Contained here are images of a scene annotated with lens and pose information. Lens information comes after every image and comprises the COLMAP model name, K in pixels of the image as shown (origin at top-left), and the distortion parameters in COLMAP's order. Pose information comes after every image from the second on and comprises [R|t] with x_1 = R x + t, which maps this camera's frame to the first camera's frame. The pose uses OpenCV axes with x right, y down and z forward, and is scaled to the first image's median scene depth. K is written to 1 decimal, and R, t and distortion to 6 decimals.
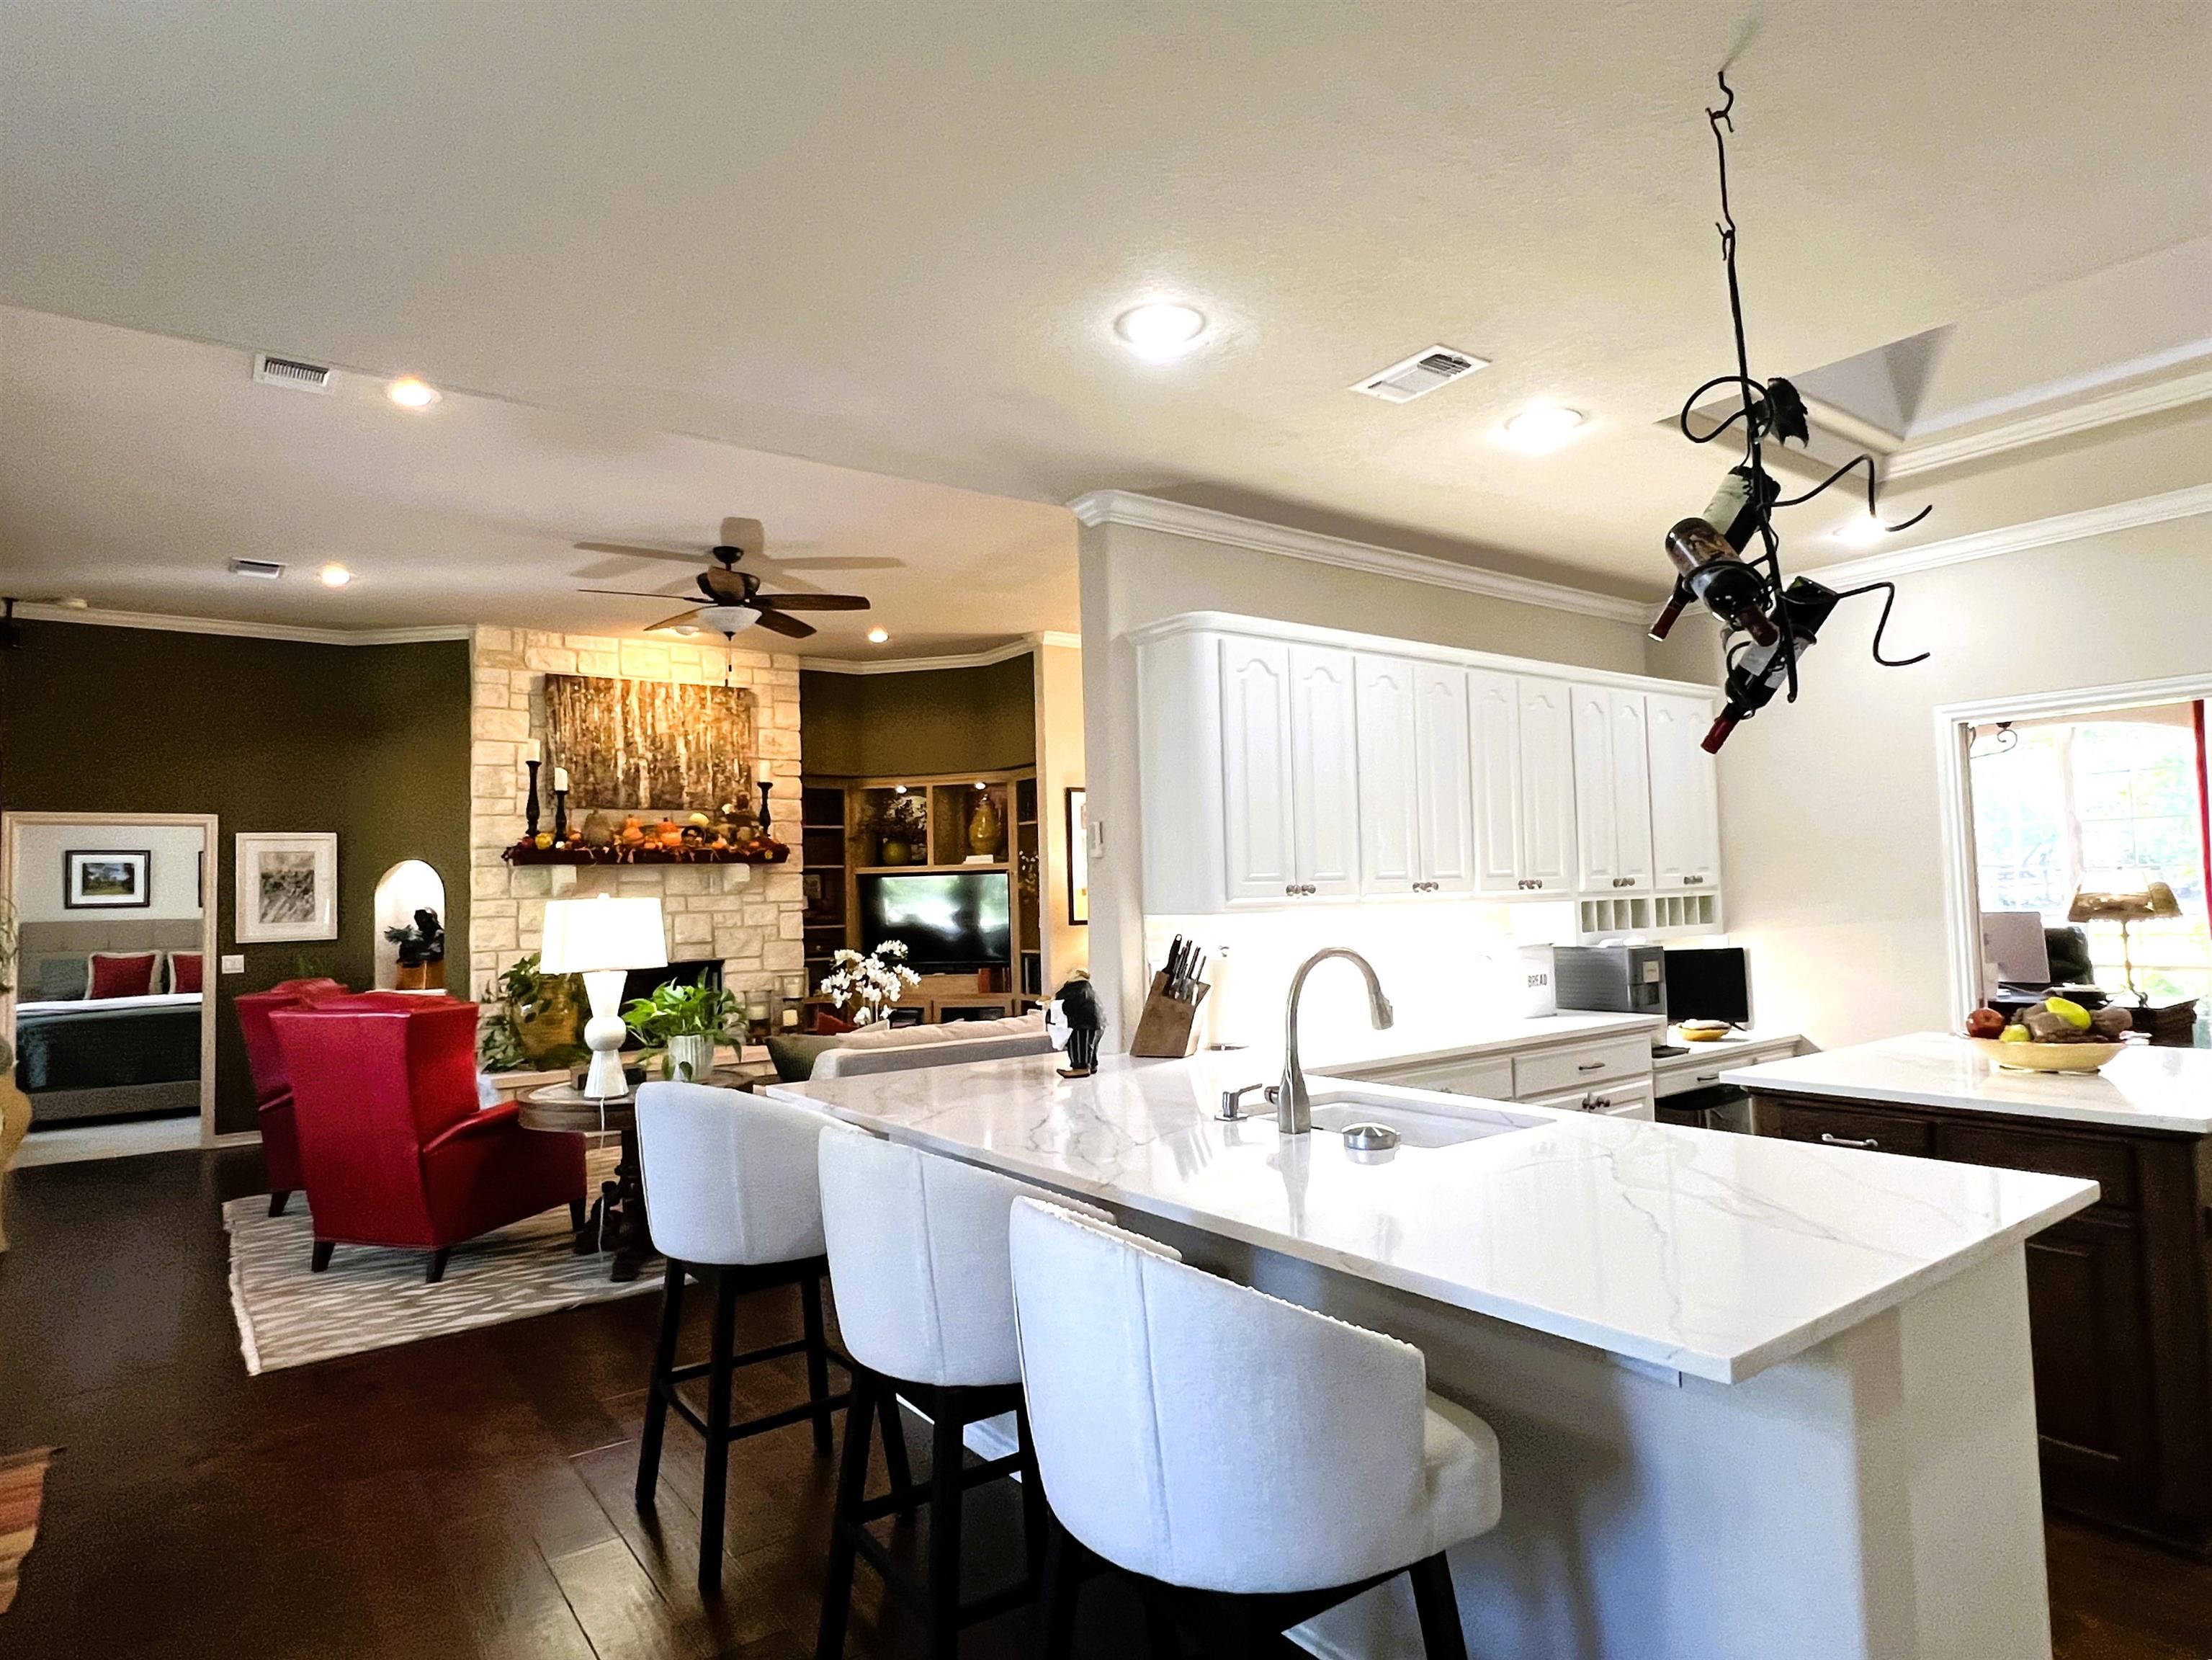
lens RADIAL K [[1247.0, 0, 1104.4], [0, 1247.0, 836.8], [0, 0, 1]] dist [-0.005124, -0.000266]
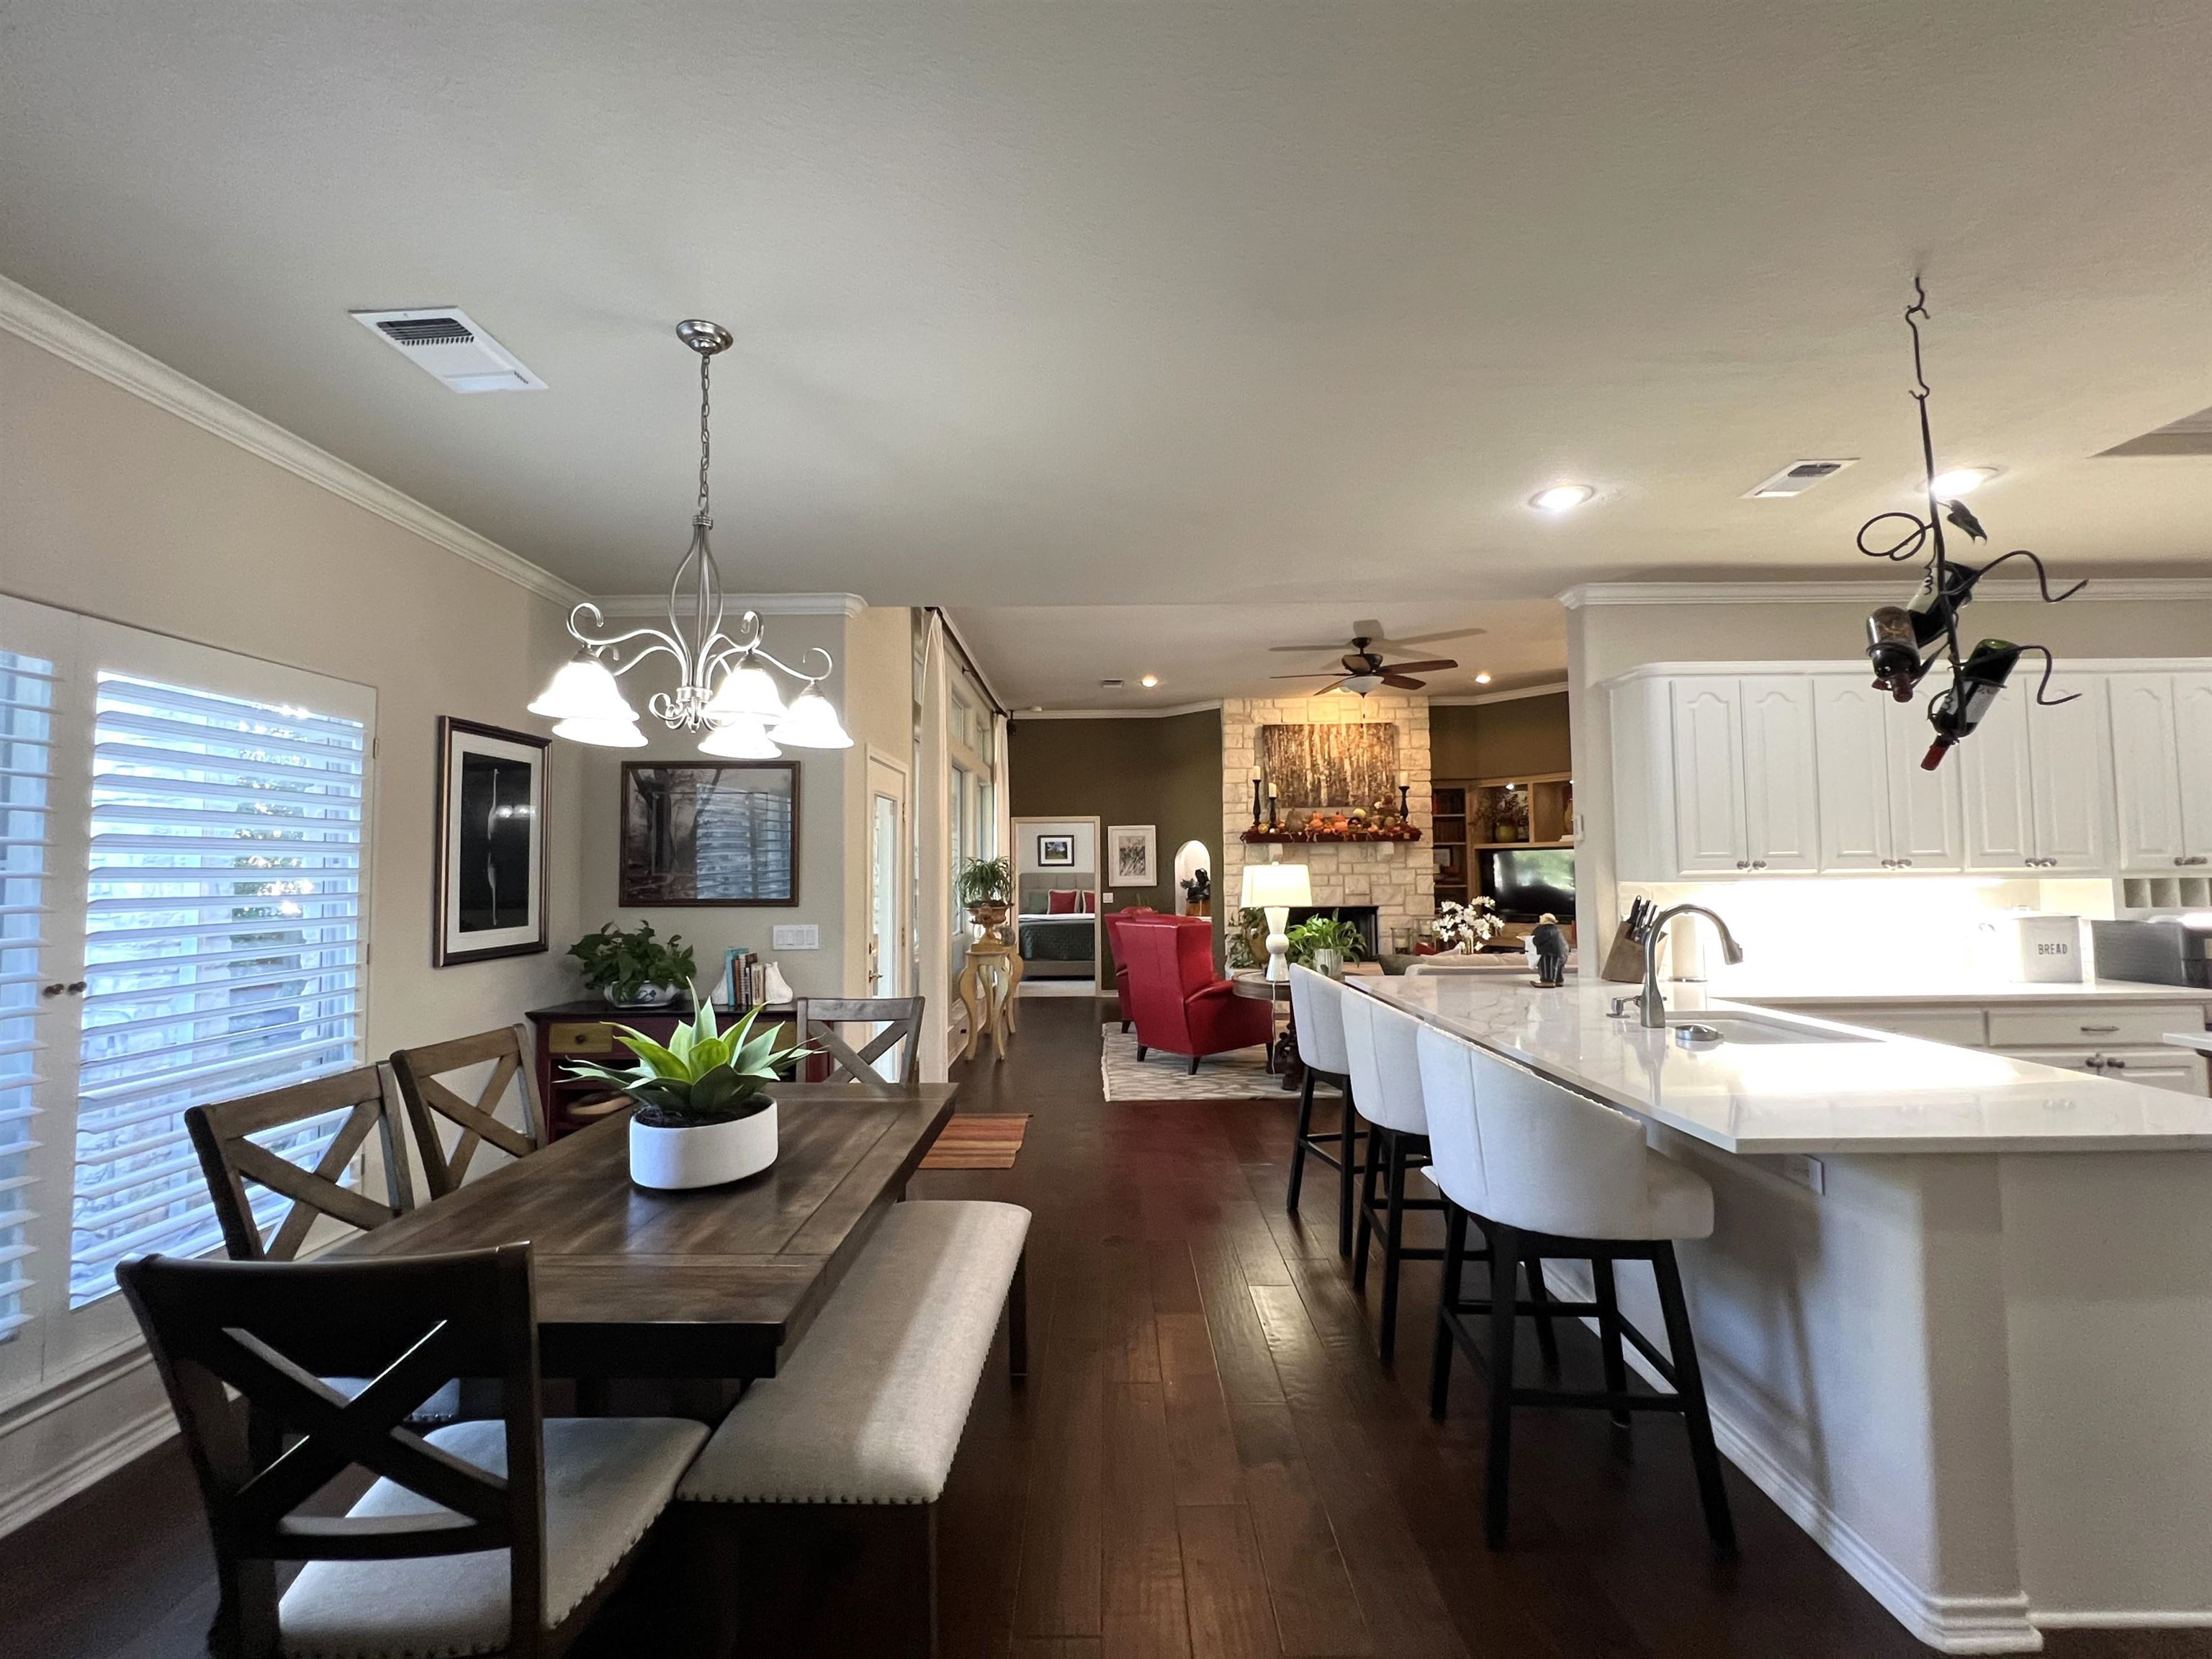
lens RADIAL K [[917.3, 0, 1100.0], [0, 917.3, 828.1], [0, 0, 1]] dist [0.002067, 0.000212]
pose [[0.805162, -0.011633, -0.592941, 0.086005], [0.017500, 0.999838, 0.004147, -0.005658], [0.592797, -0.013715, 0.805235, -0.087190]]
